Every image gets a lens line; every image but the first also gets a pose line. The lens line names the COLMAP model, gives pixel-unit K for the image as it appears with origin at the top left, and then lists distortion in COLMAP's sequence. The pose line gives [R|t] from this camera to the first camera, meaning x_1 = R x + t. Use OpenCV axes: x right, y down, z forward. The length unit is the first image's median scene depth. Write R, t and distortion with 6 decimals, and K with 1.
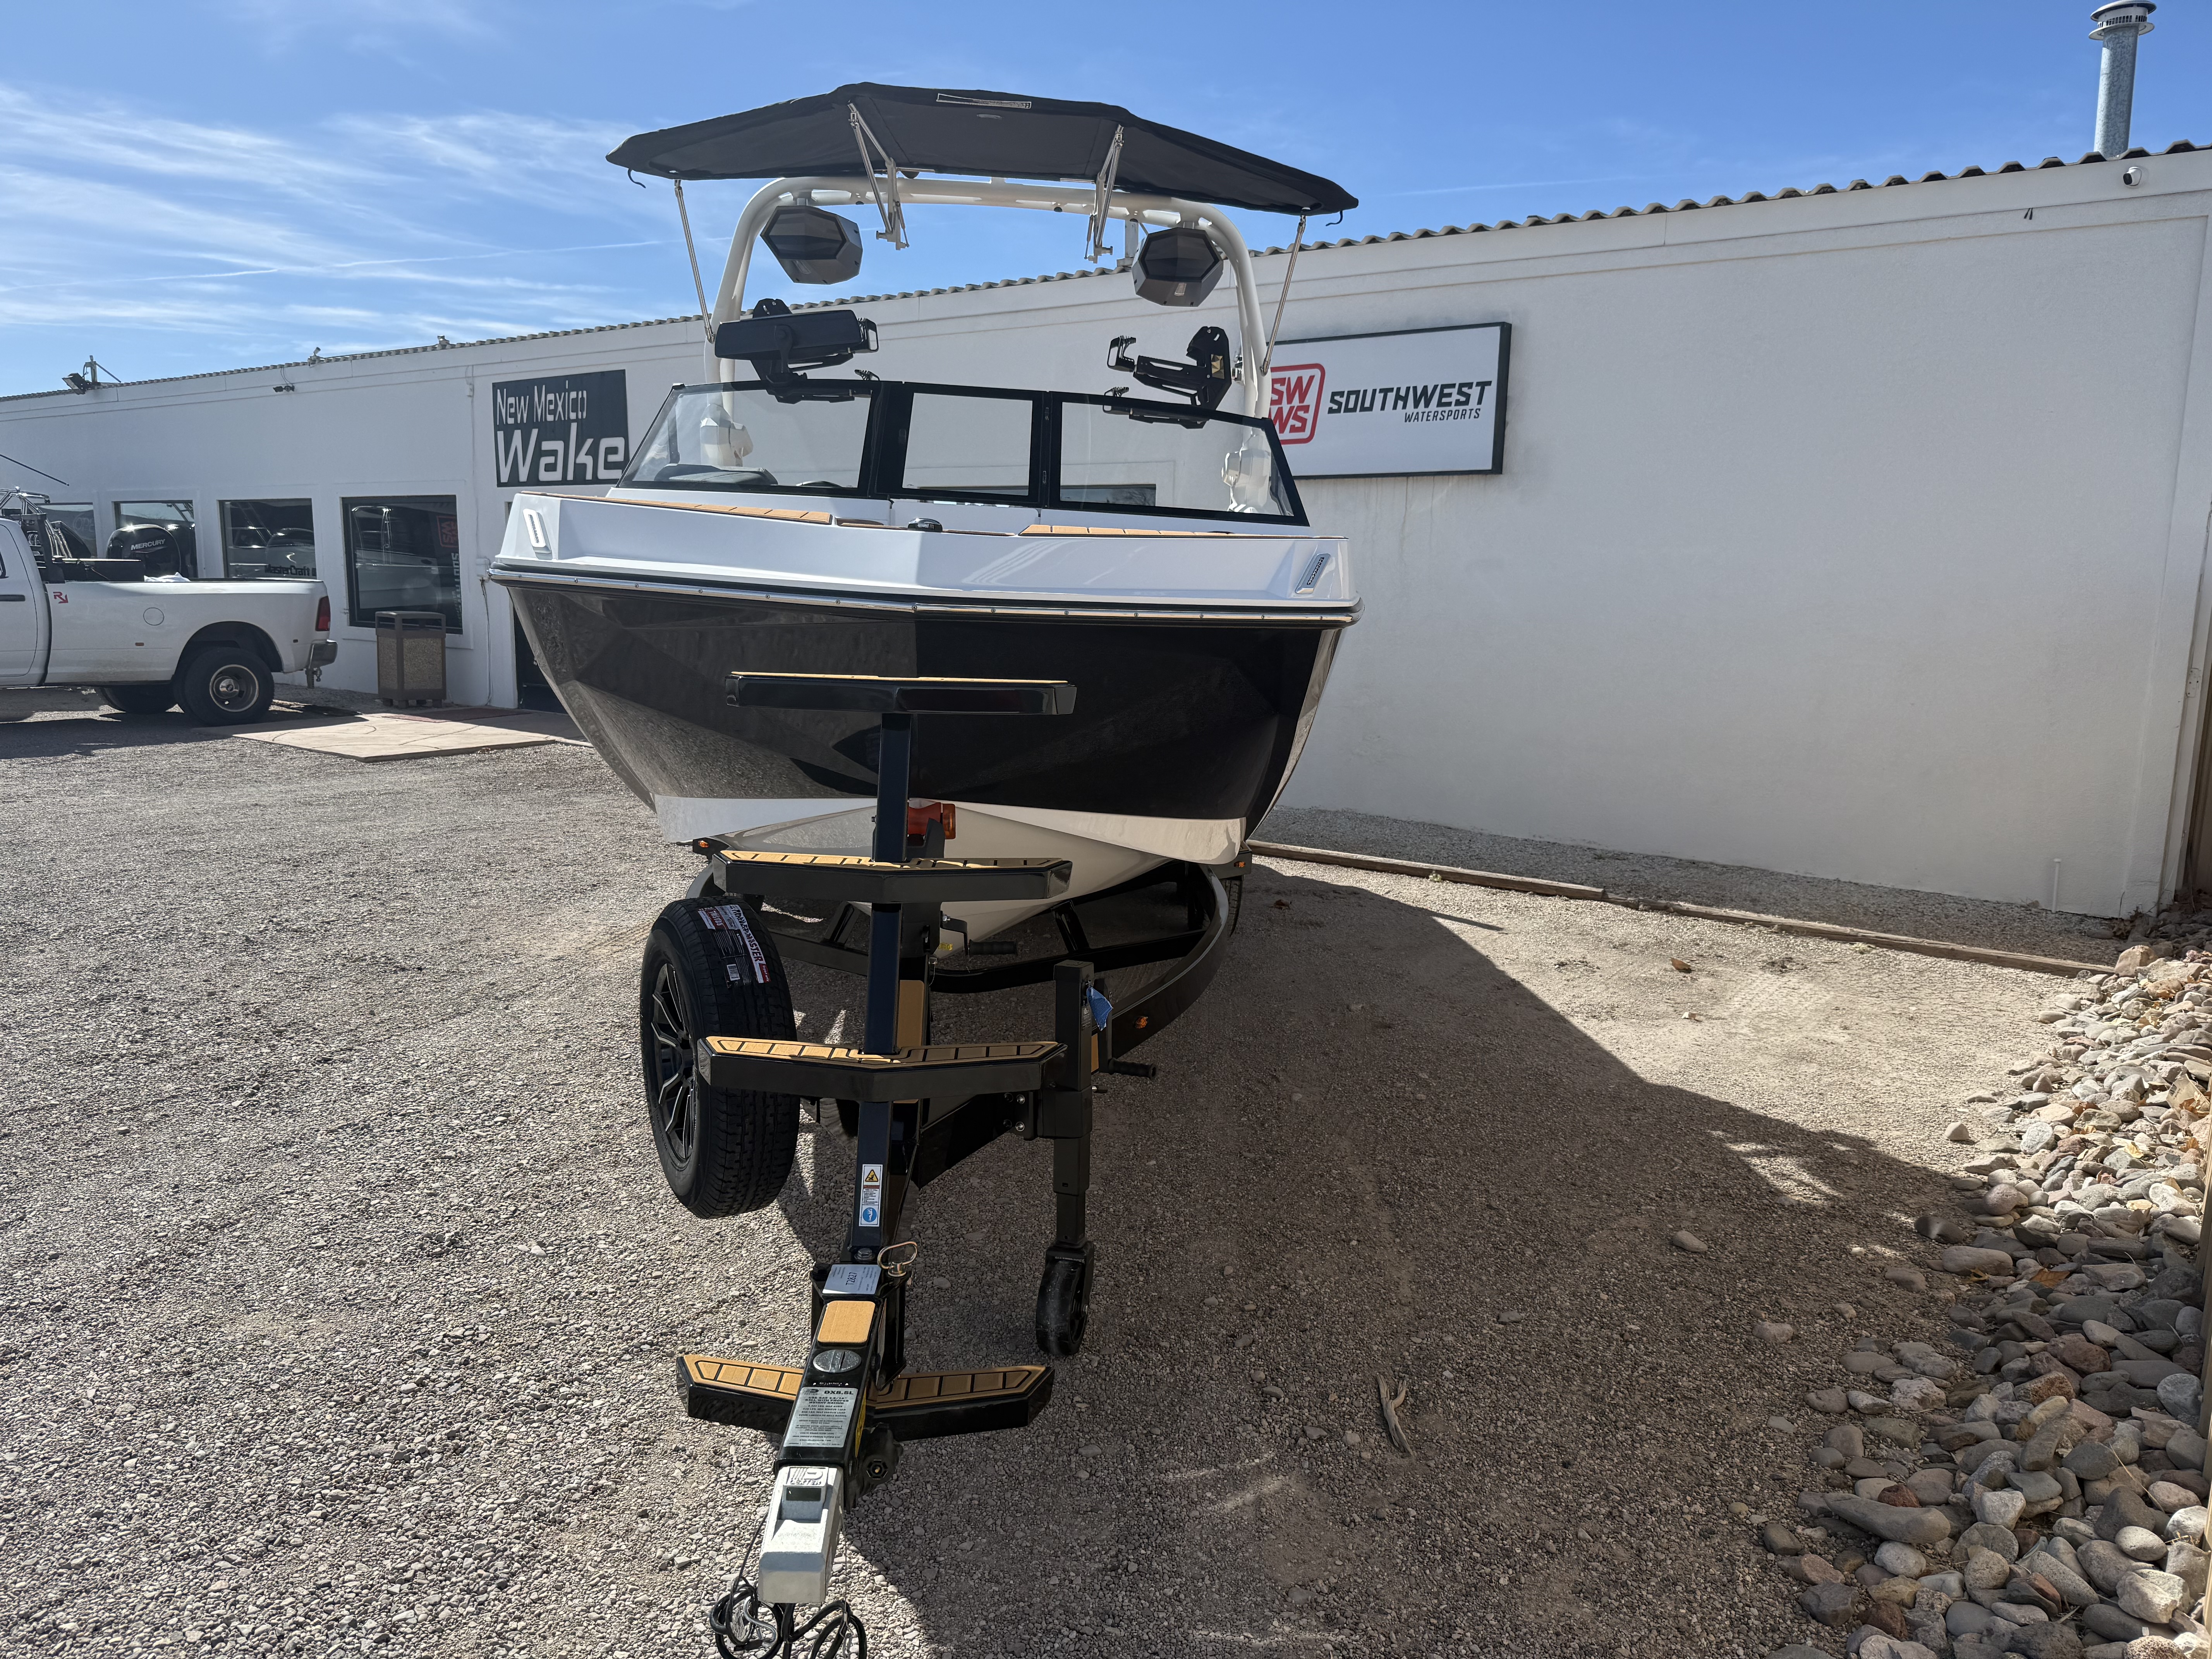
lens RADIAL K [[1560.4, 0, 1048.1], [0, 1560.4, 859.4], [0, 0, 1]] dist [0.020165, -0.038392]
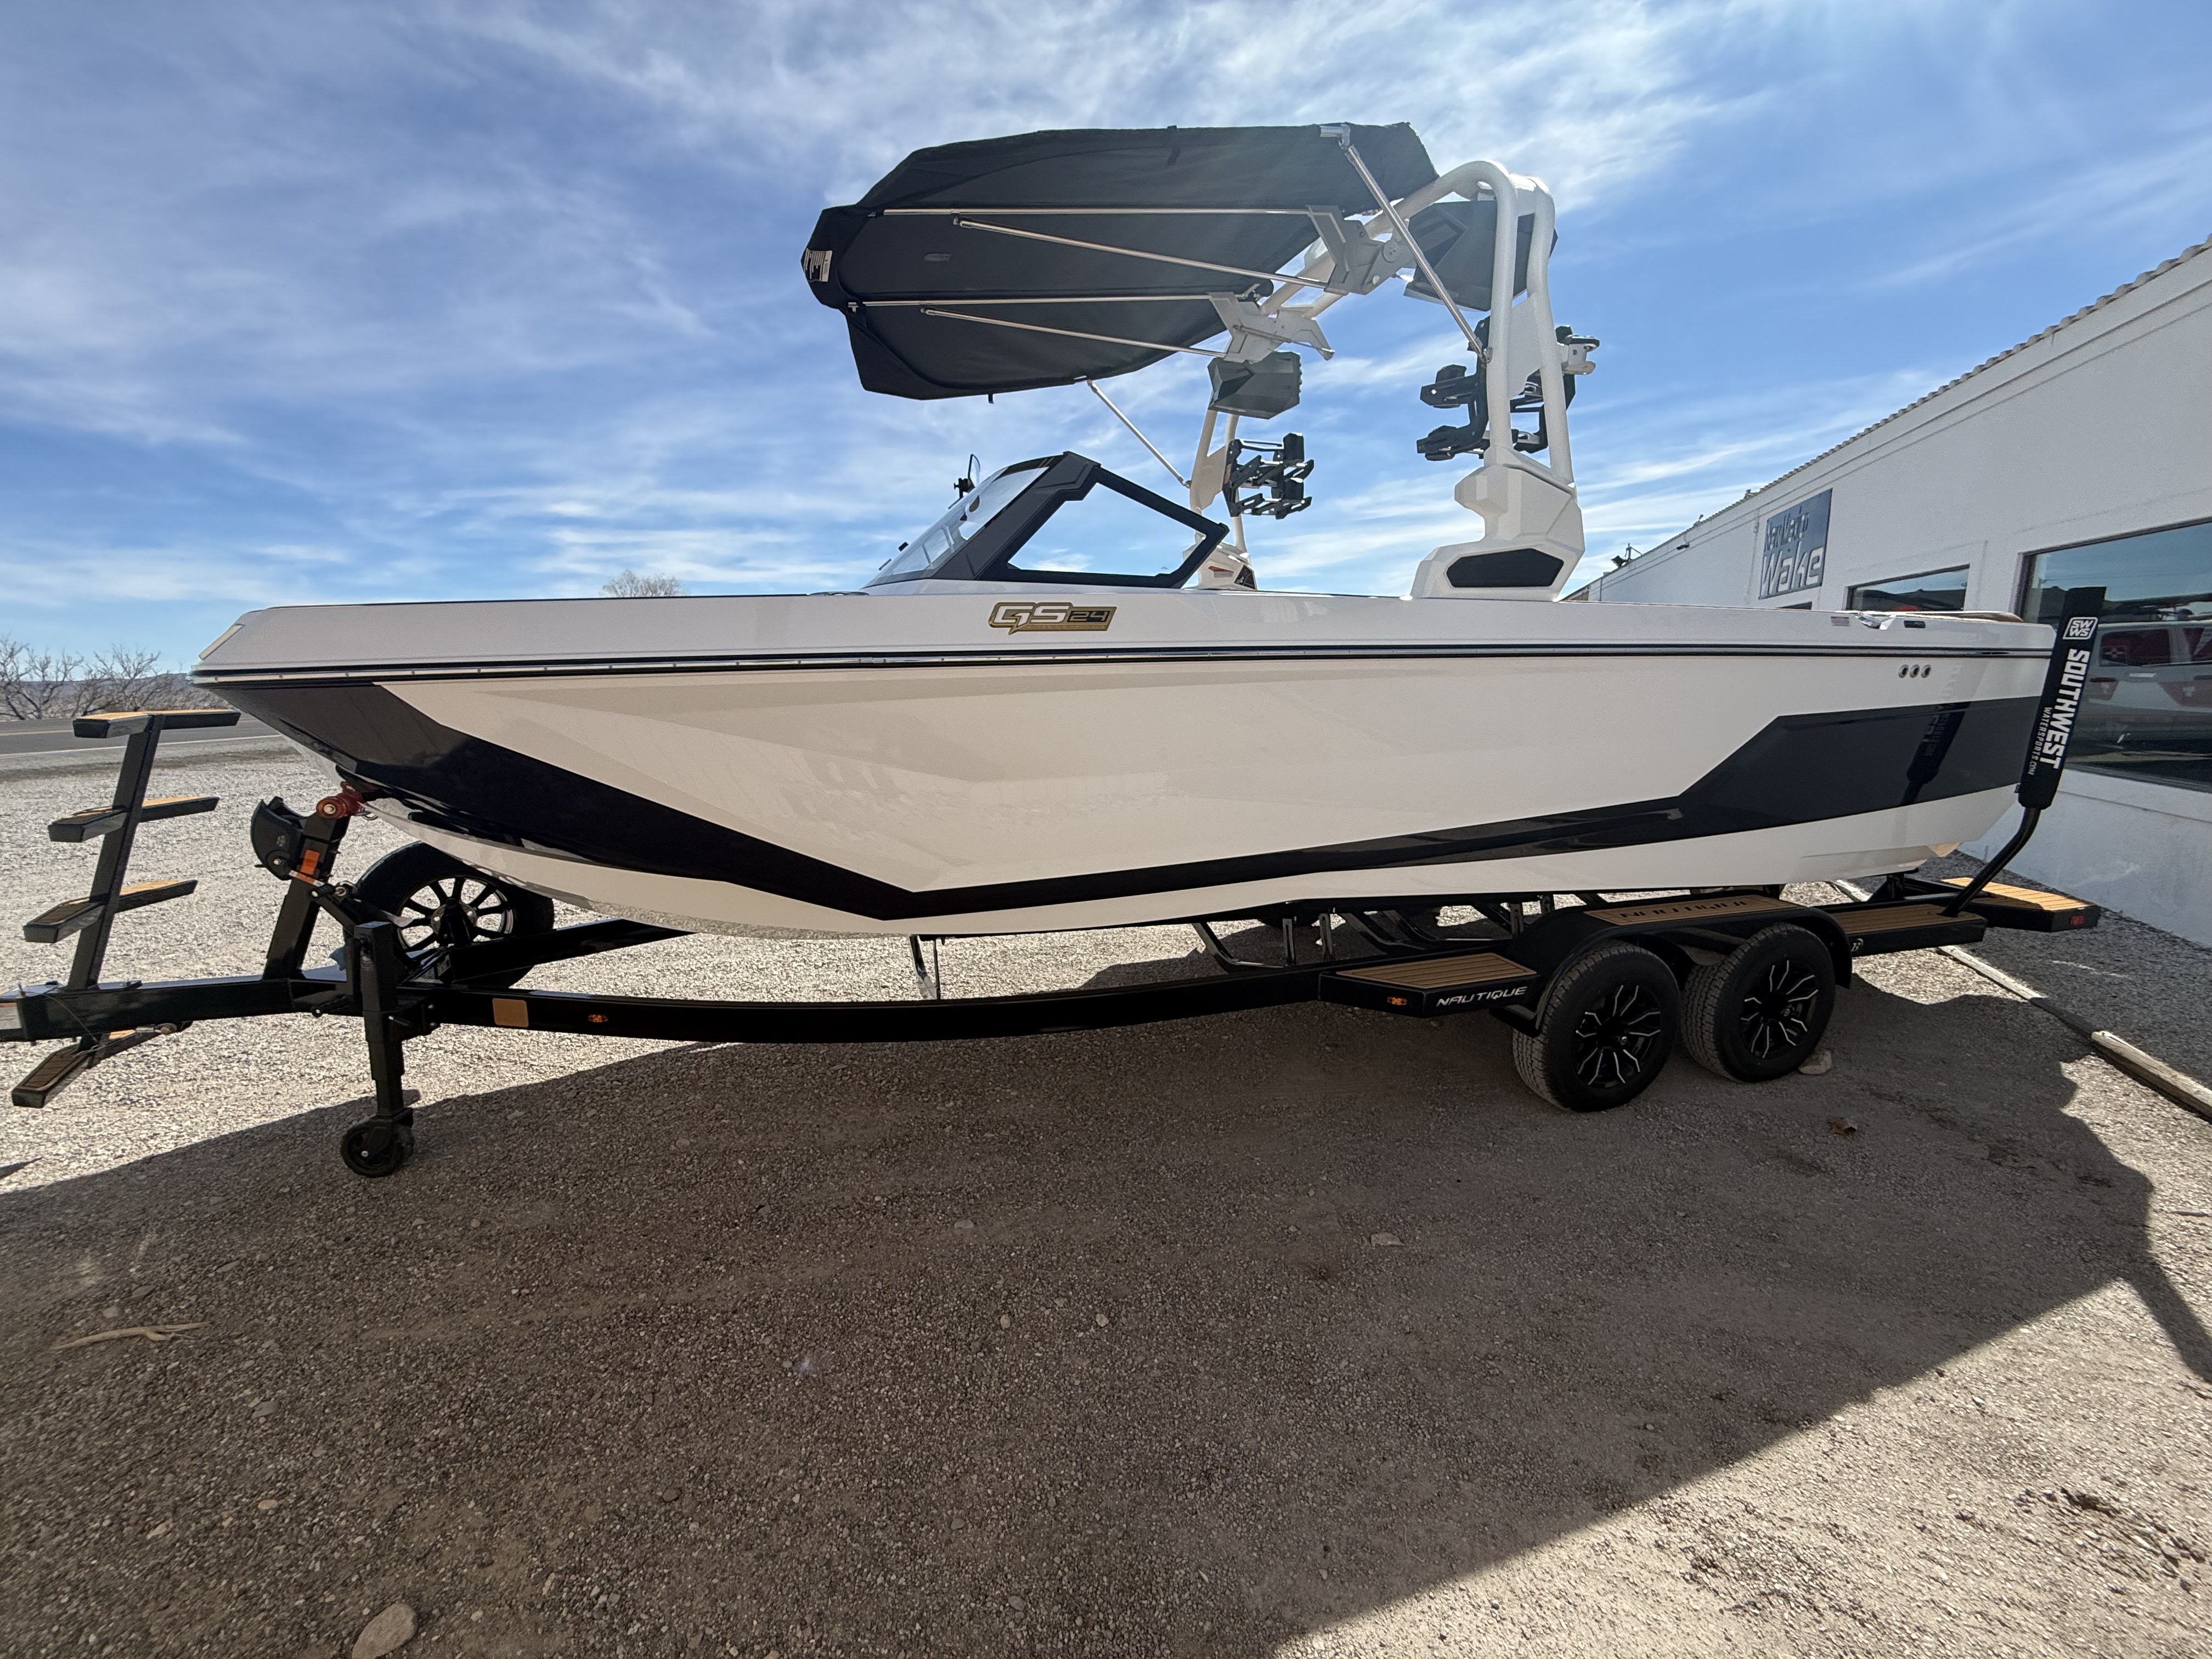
lens RADIAL K [[905.1, 0, 1123.6], [0, 905.1, 825.4], [0, 0, 1]] dist [-0.000378, -0.000089]
pose [[0.279757, 0.135996, -0.950390, 0.415426], [-0.156646, 0.983117, 0.094569, -0.087462], [0.947206, 0.122418, 0.296337, 0.581765]]
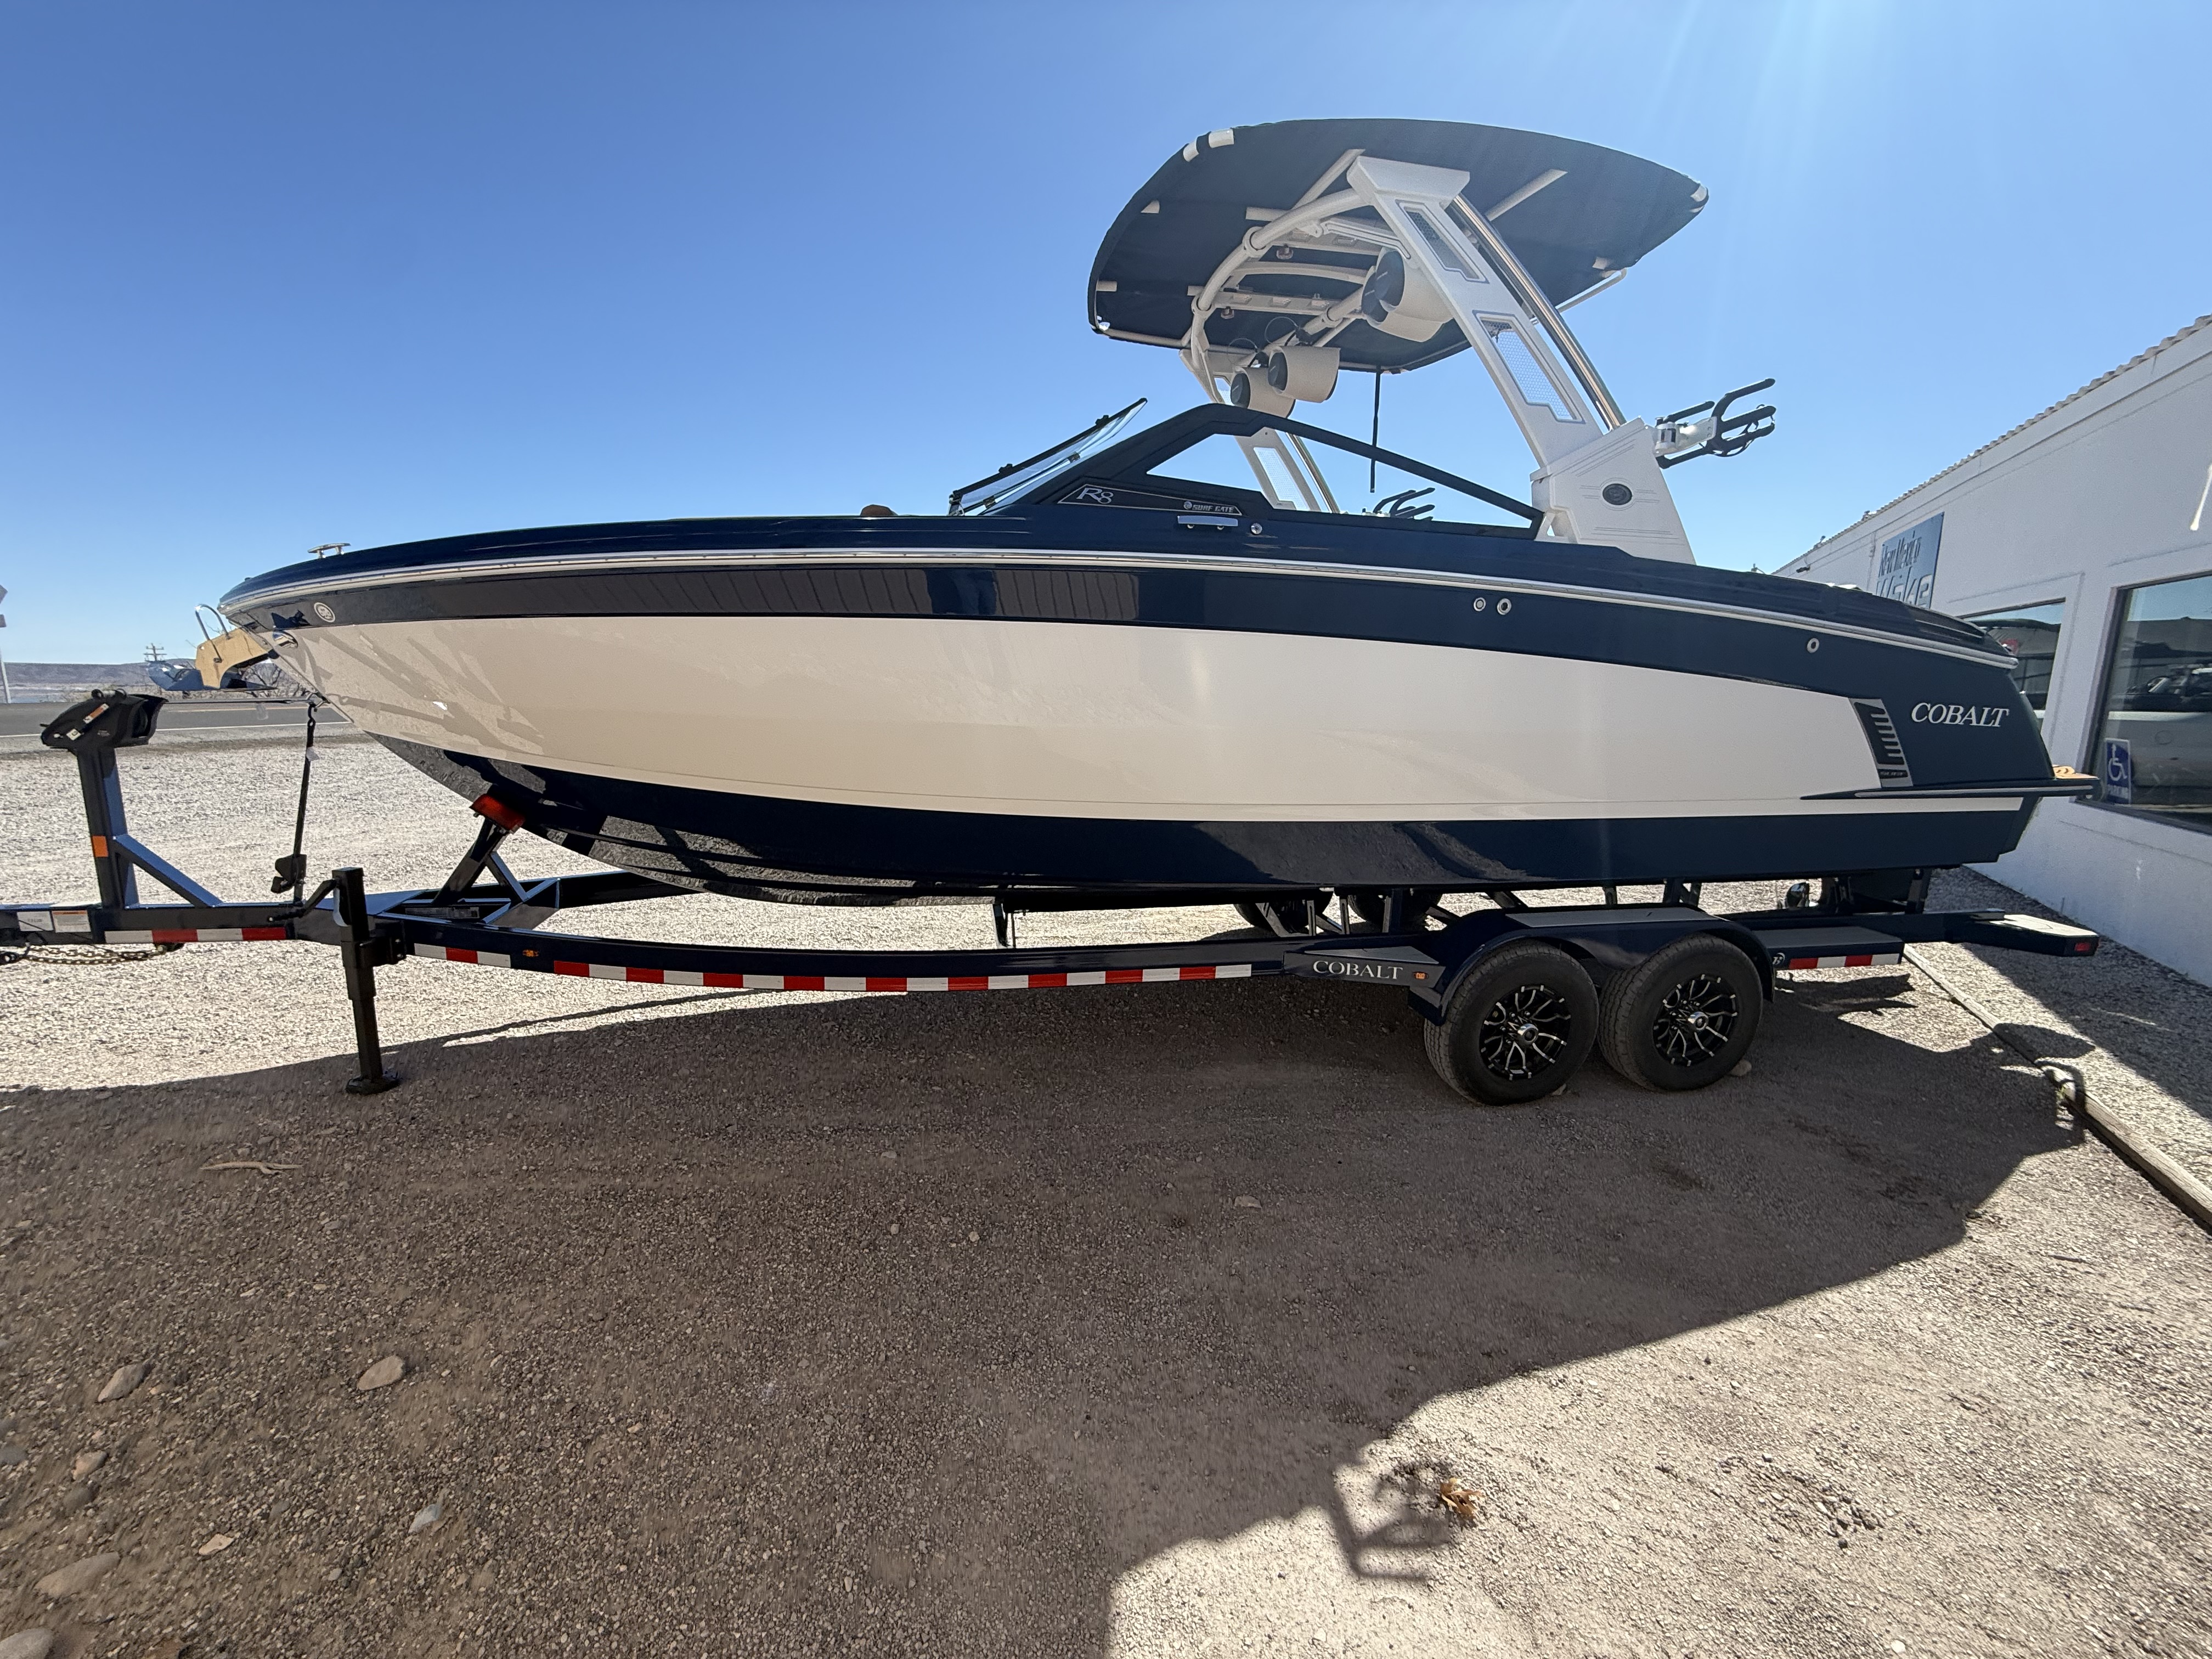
lens RADIAL K [[905.1, 0, 1105.0], [0, 905.1, 815.0], [0, 0, 1]] dist [-0.000378, -0.000089]
pose [[0.151145, 0.124672, -0.980618, 0.480891], [-0.192531, 0.976730, 0.094502, -0.099629], [0.969581, 0.174516, 0.171631, 0.641906]]
